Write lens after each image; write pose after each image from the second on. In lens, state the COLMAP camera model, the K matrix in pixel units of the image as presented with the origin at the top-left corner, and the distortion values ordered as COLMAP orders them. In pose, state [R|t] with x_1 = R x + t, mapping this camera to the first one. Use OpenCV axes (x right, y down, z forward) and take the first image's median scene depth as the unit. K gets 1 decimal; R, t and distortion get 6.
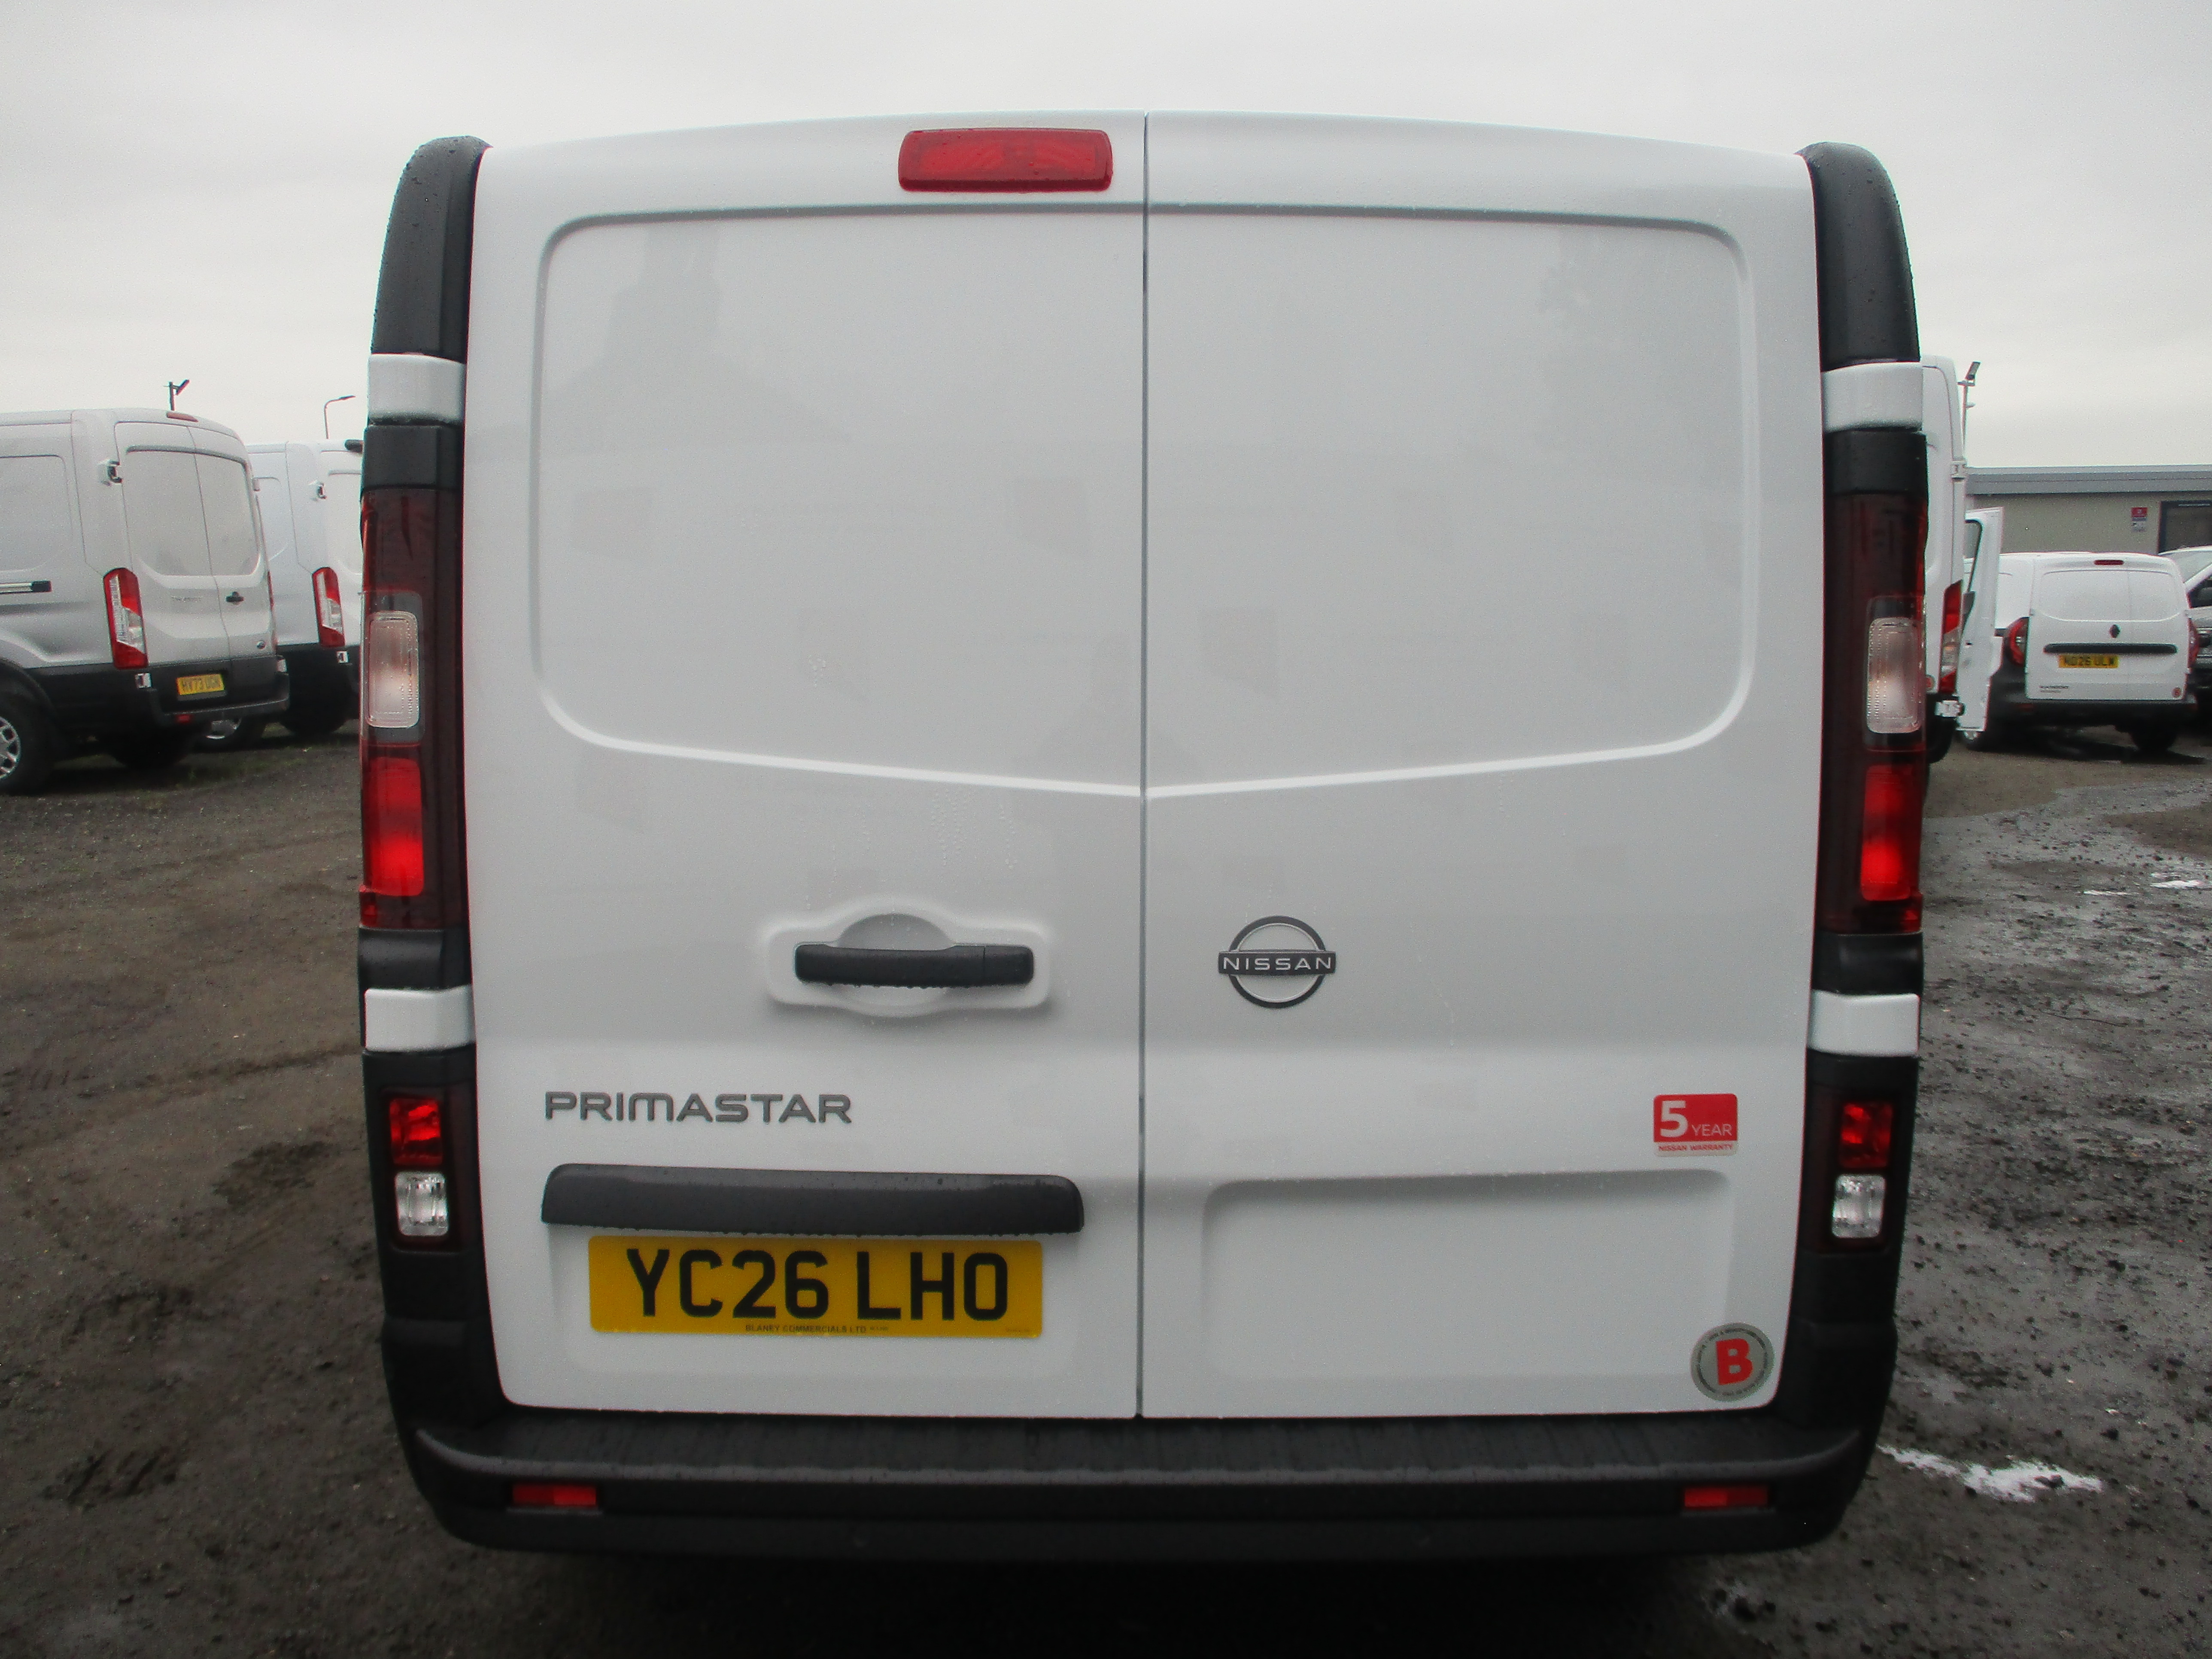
lens RADIAL K [[1680.5, 0, 1106.0], [0, 1680.5, 829.5], [0, 0, 1]] dist [-0.000467, -0.004203]
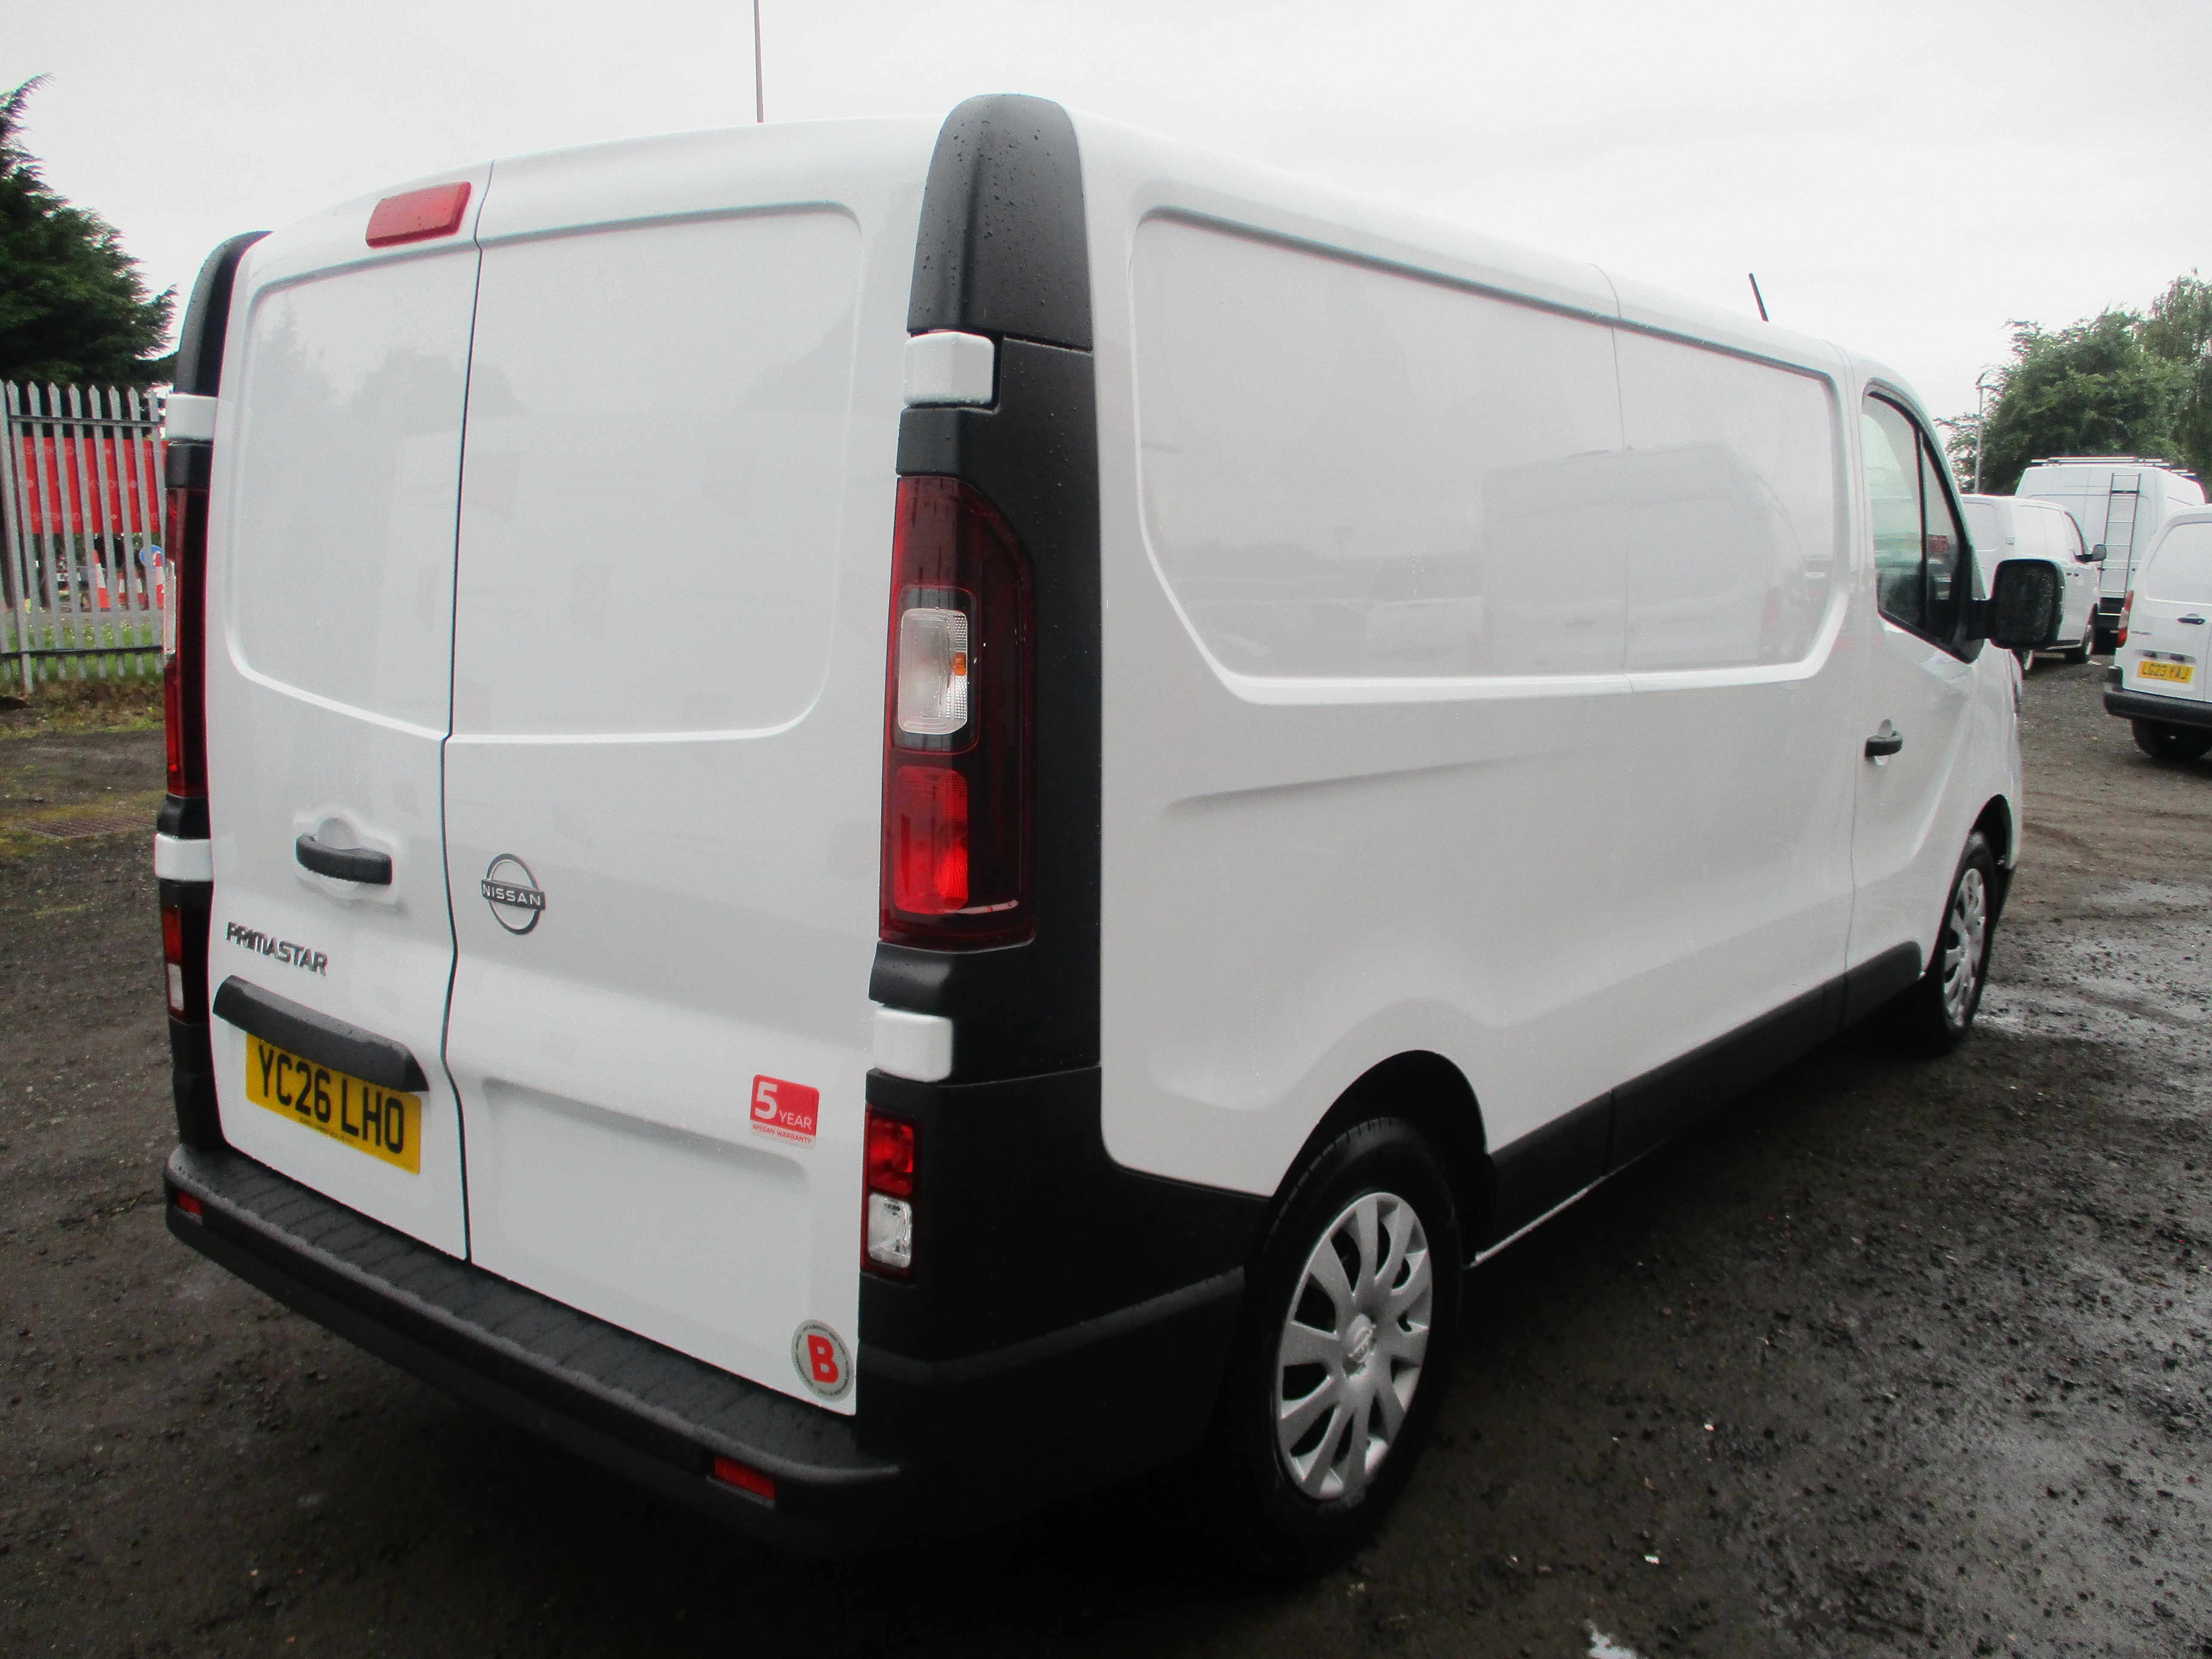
lens RADIAL K [[1826.7, 0, 1106.0], [0, 1826.7, 829.5], [0, 0, 1]] dist [-0.016814, -0.005310]
pose [[0.782380, 0.105504, -0.613800, 1.153084], [-0.091737, 0.994319, 0.053979, -0.067704], [0.616008, 0.014076, 0.787614, 0.260105]]
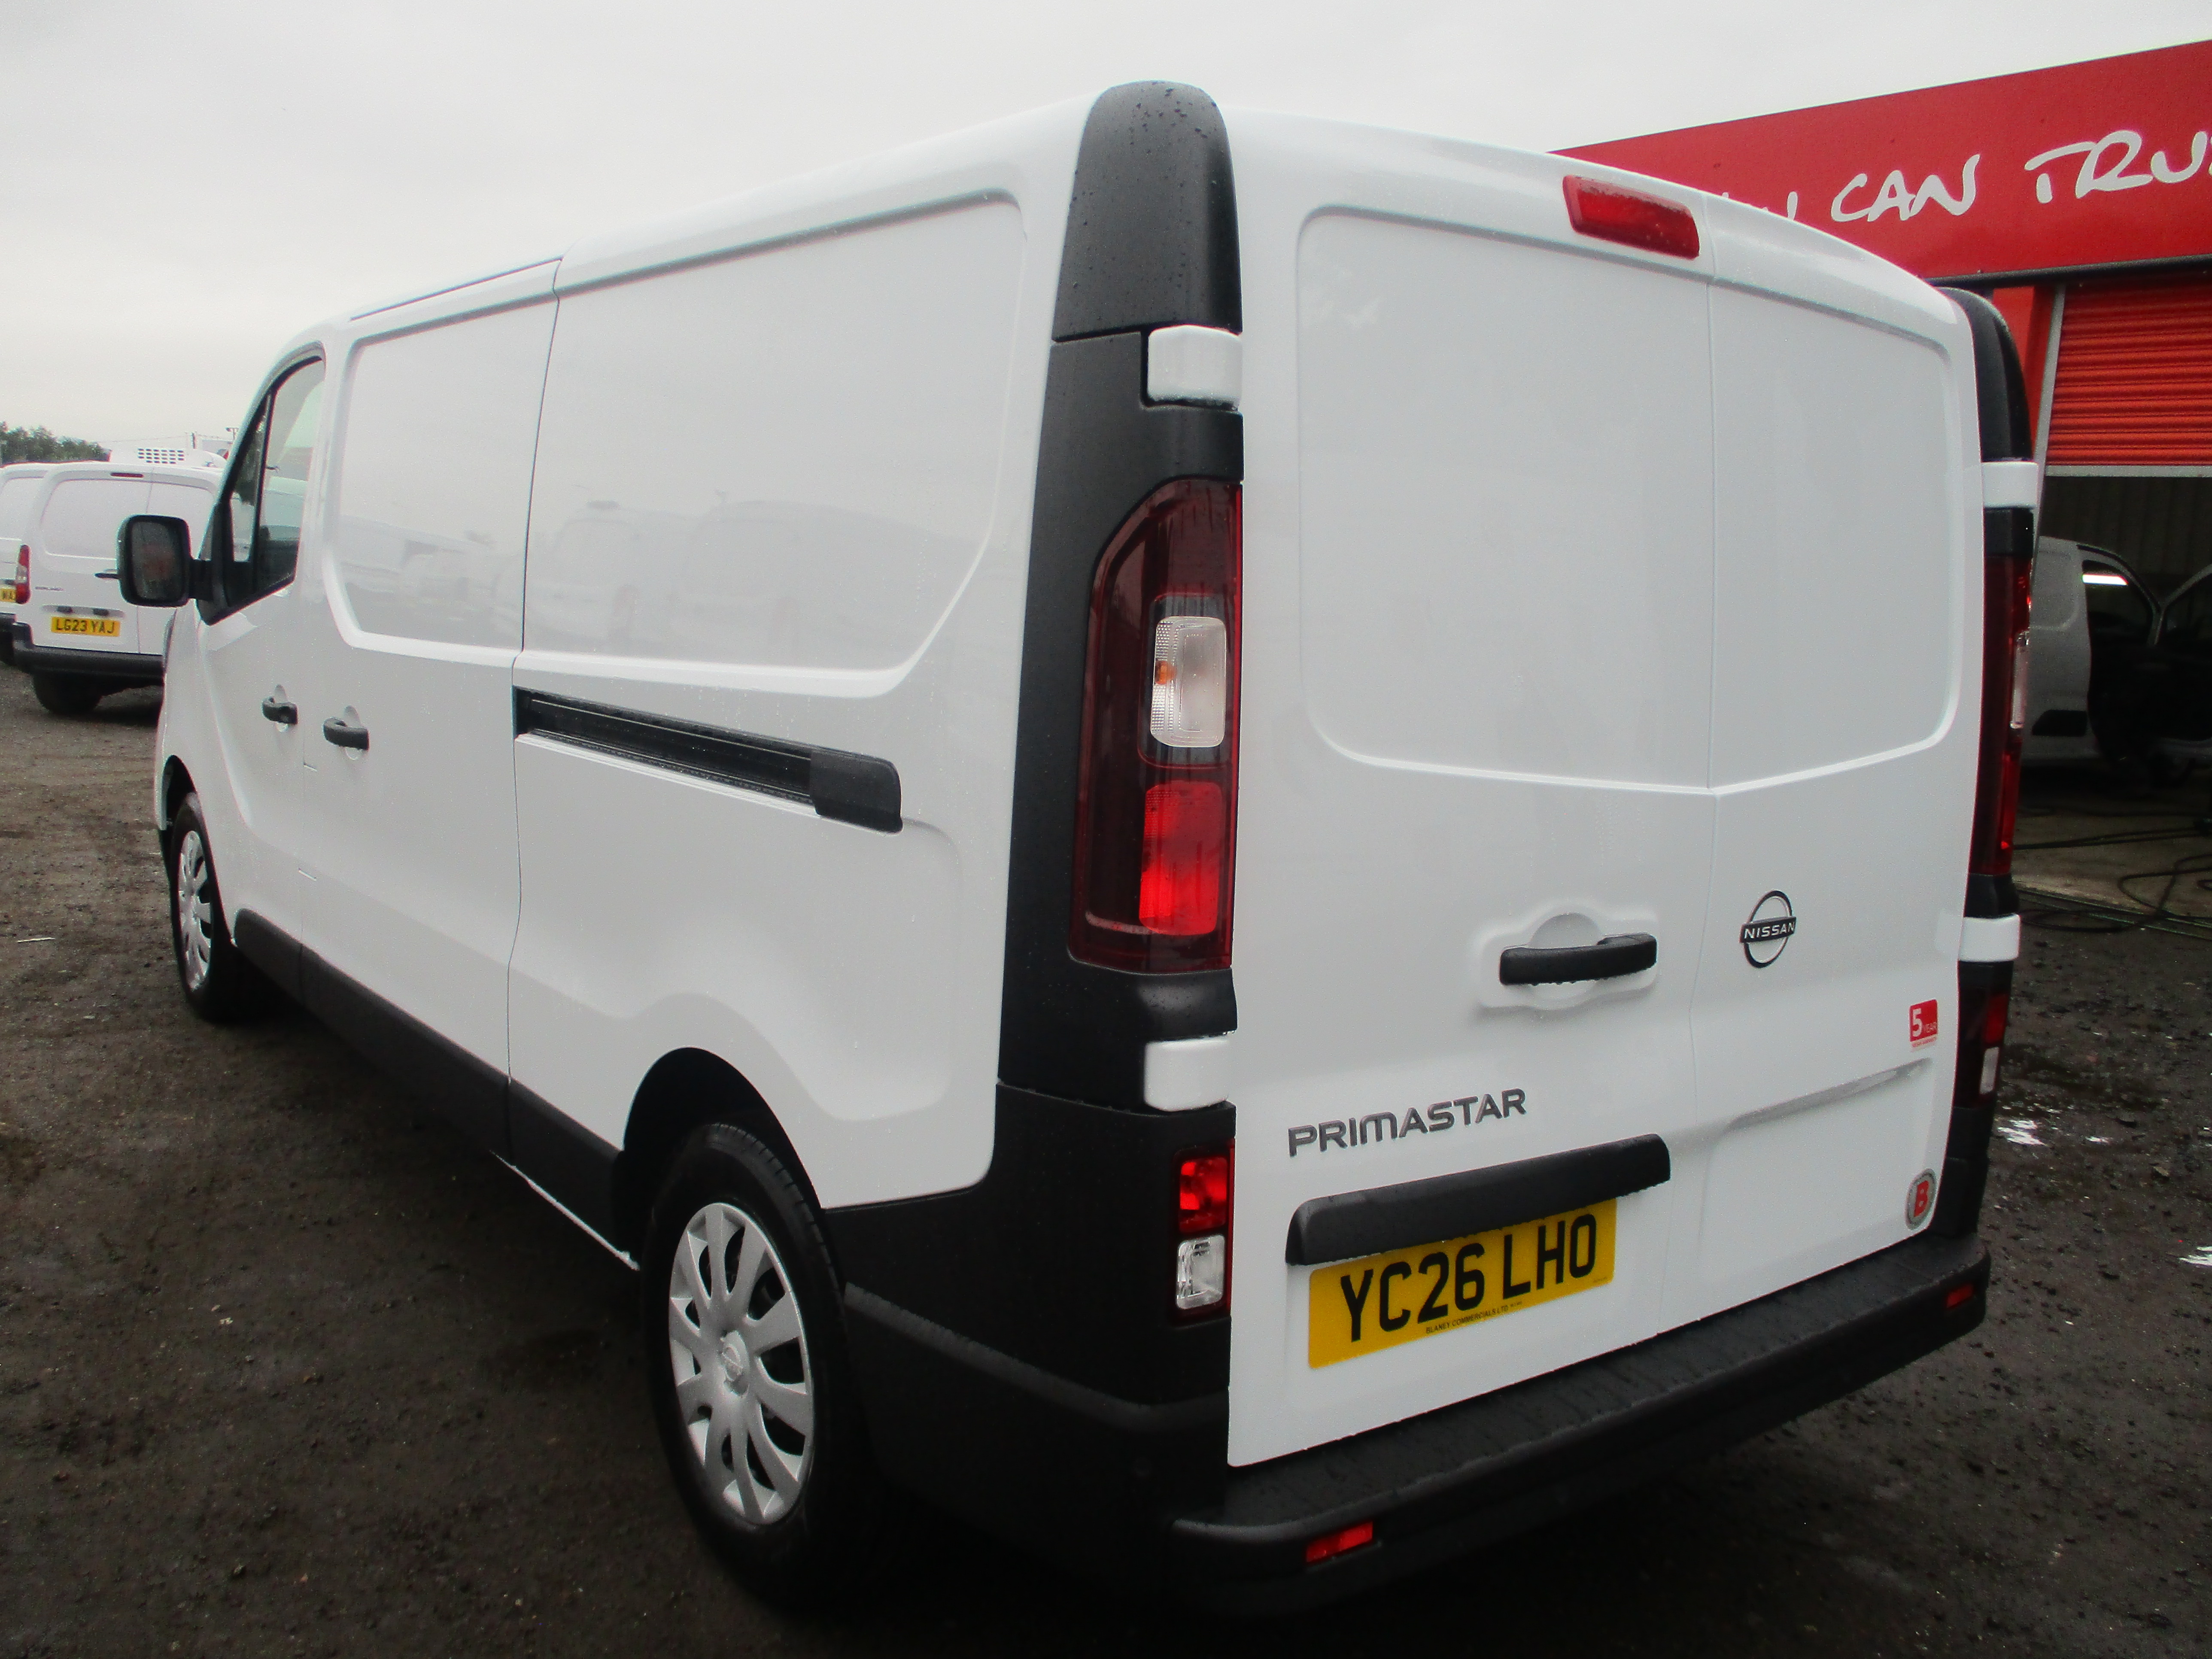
lens RADIAL K [[1817.8, 0, 1106.0], [0, 1817.8, 829.5], [0, 0, 1]] dist [0.001994, -0.002630]
pose [[0.794636, -0.047938, 0.605191, -1.028351], [0.029048, 0.998738, 0.040970, -0.057068], [-0.606391, -0.014977, 0.795026, 0.251662]]
